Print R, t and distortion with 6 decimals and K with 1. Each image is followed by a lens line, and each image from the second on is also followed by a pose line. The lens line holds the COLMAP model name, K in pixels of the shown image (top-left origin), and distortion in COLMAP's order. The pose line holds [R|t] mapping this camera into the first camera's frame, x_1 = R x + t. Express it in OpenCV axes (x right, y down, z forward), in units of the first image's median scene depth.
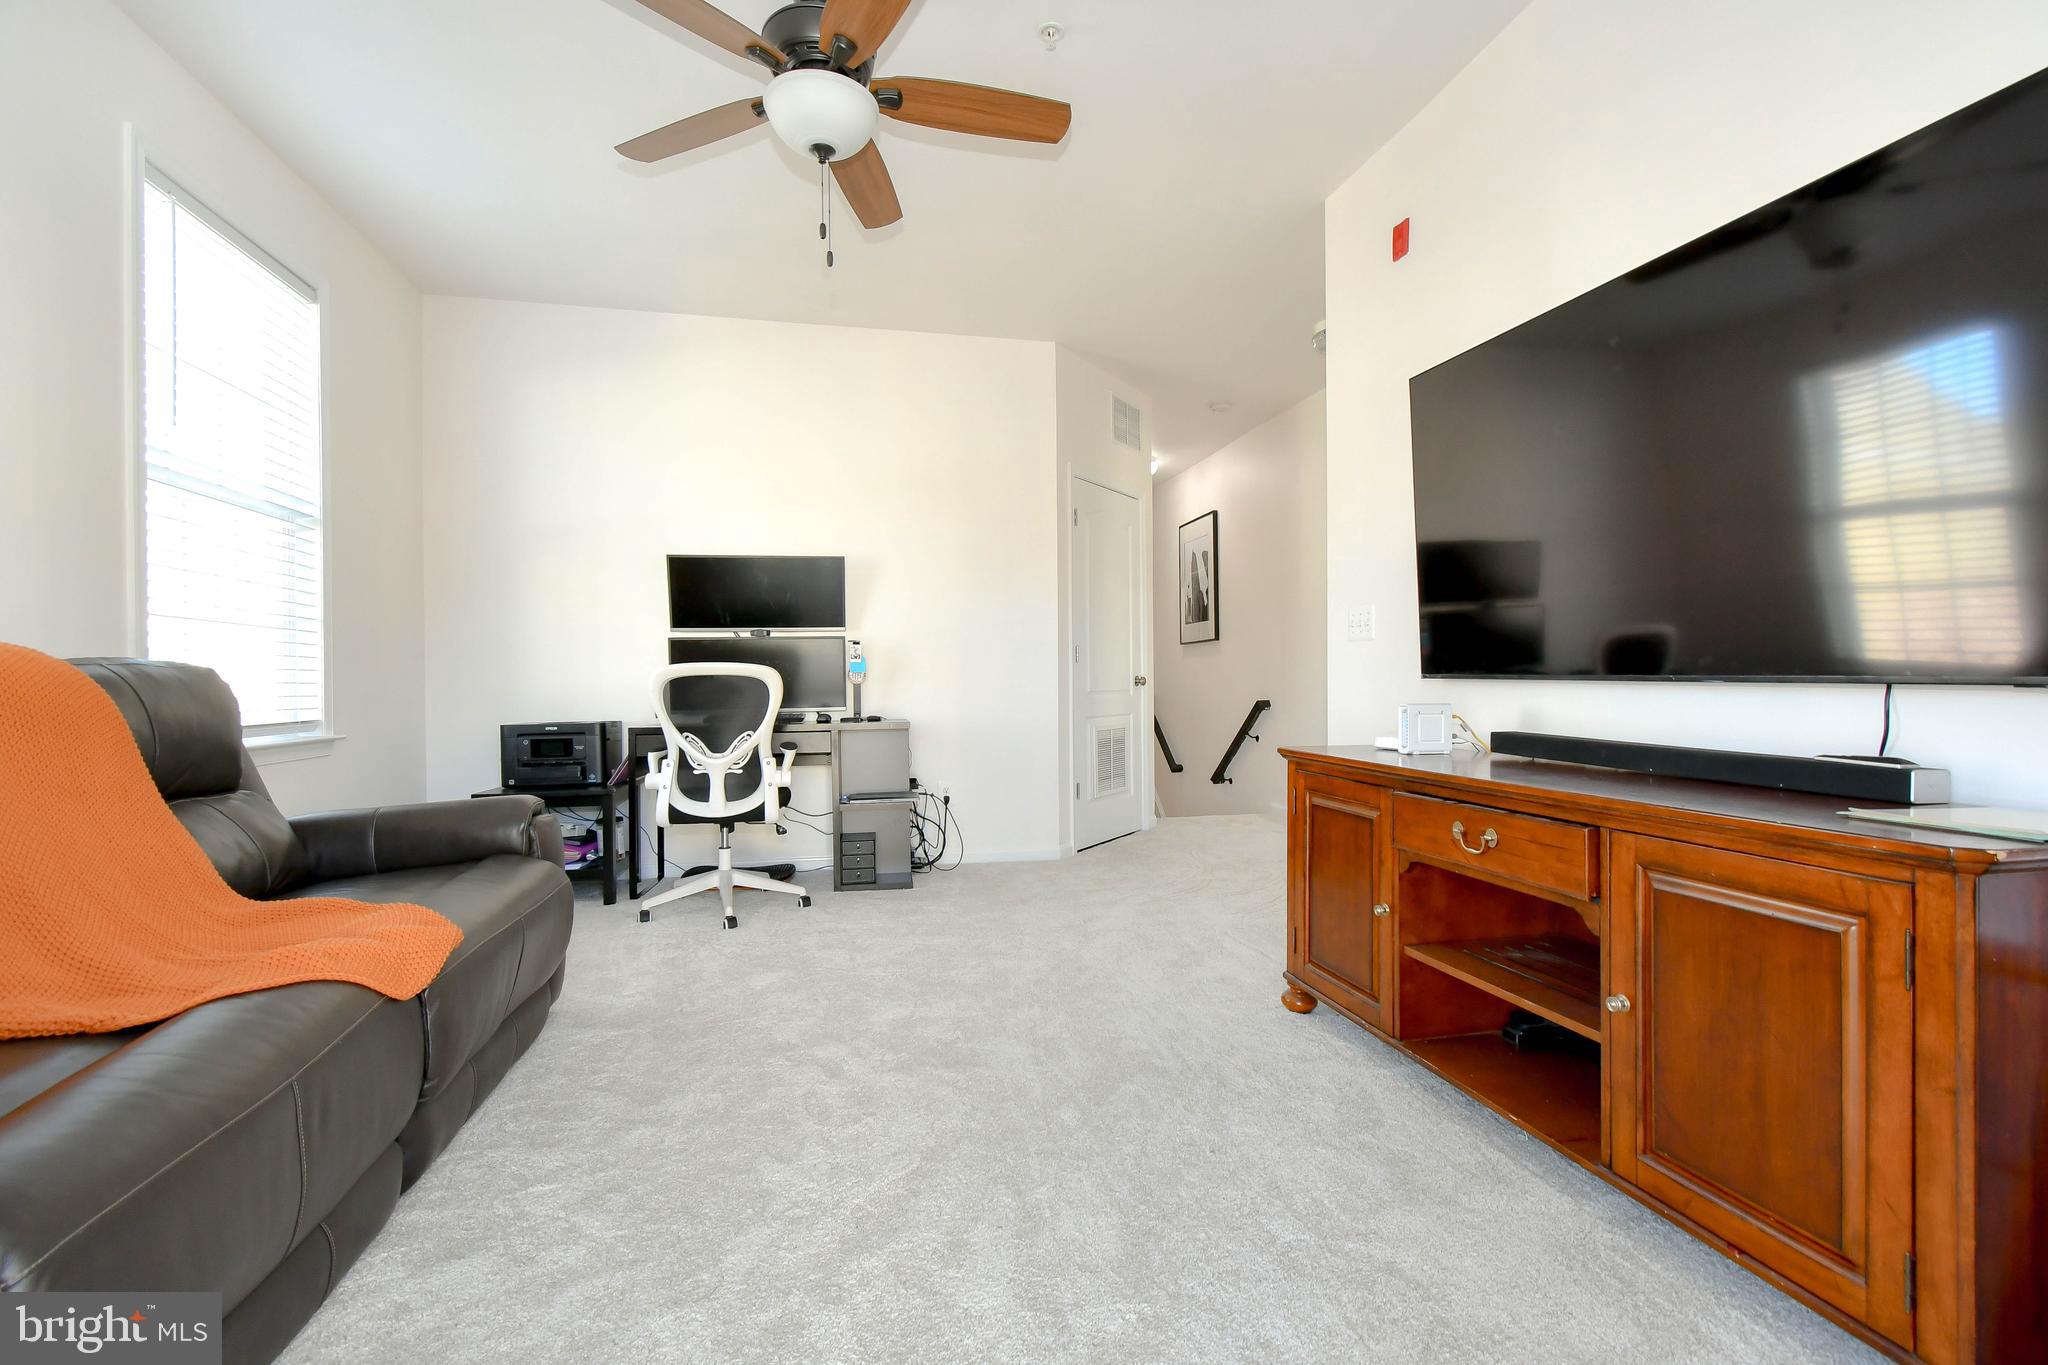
lens RADIAL K [[898.3, 0, 1056.7], [0, 898.3, 680.8], [0, 0, 1]] dist [0.004519, -0.002009]
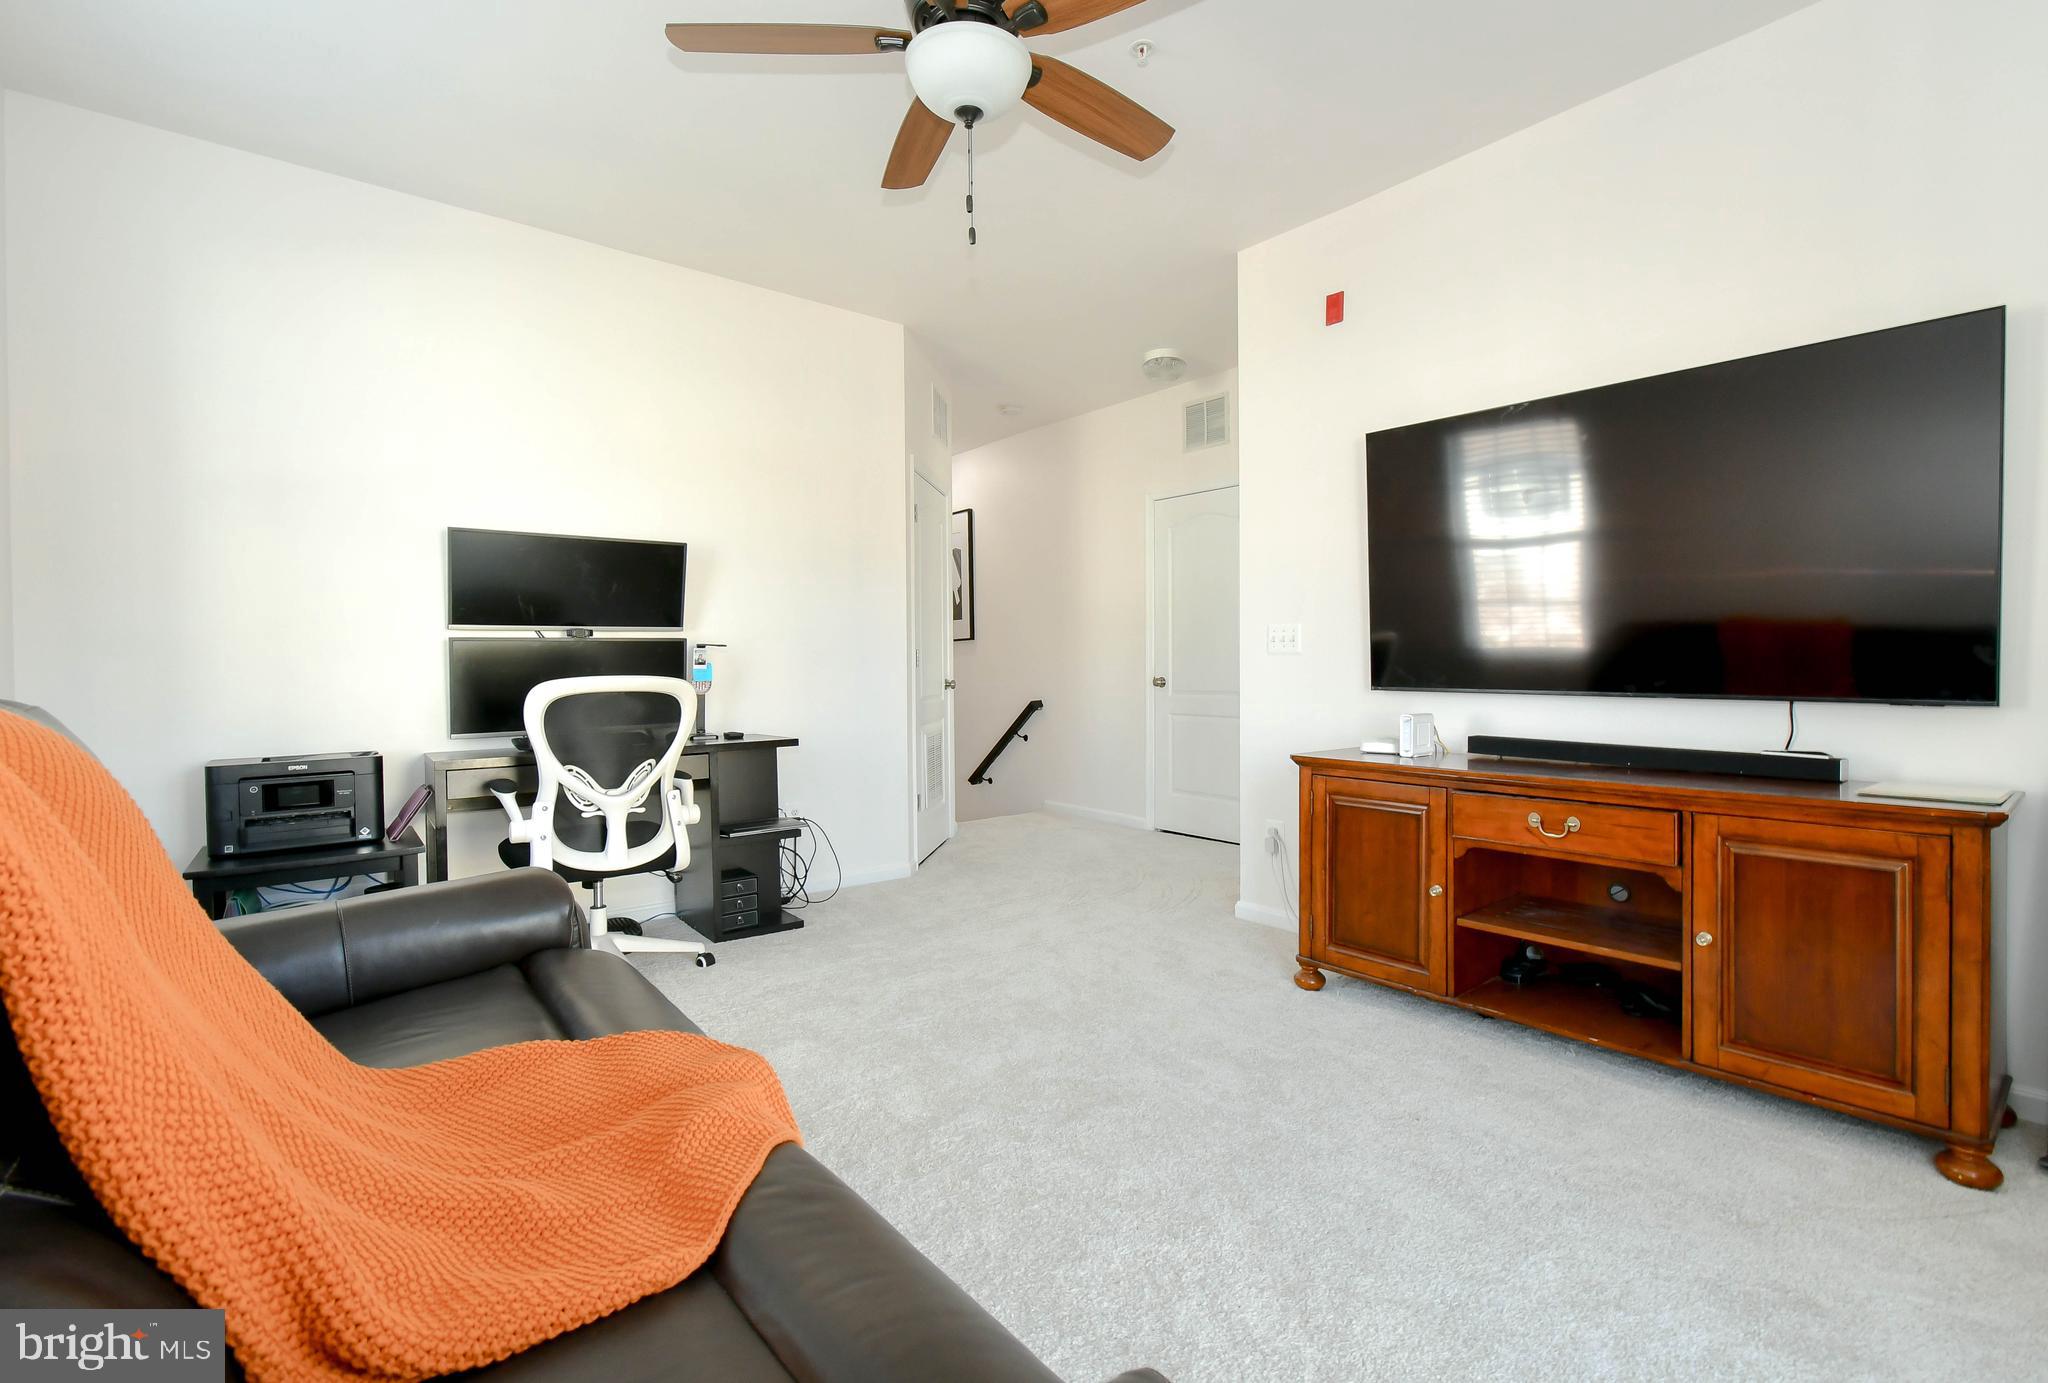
lens RADIAL K [[918.7, 0, 1079.8], [0, 918.7, 676.0], [0, 0, 1]] dist [0.007548, -0.003586]
pose [[0.886332, -0.005211, 0.463021, -0.510209], [0.002269, 0.999974, 0.006911, -0.031819], [-0.463045, -0.005074, 0.886320, 0.116860]]
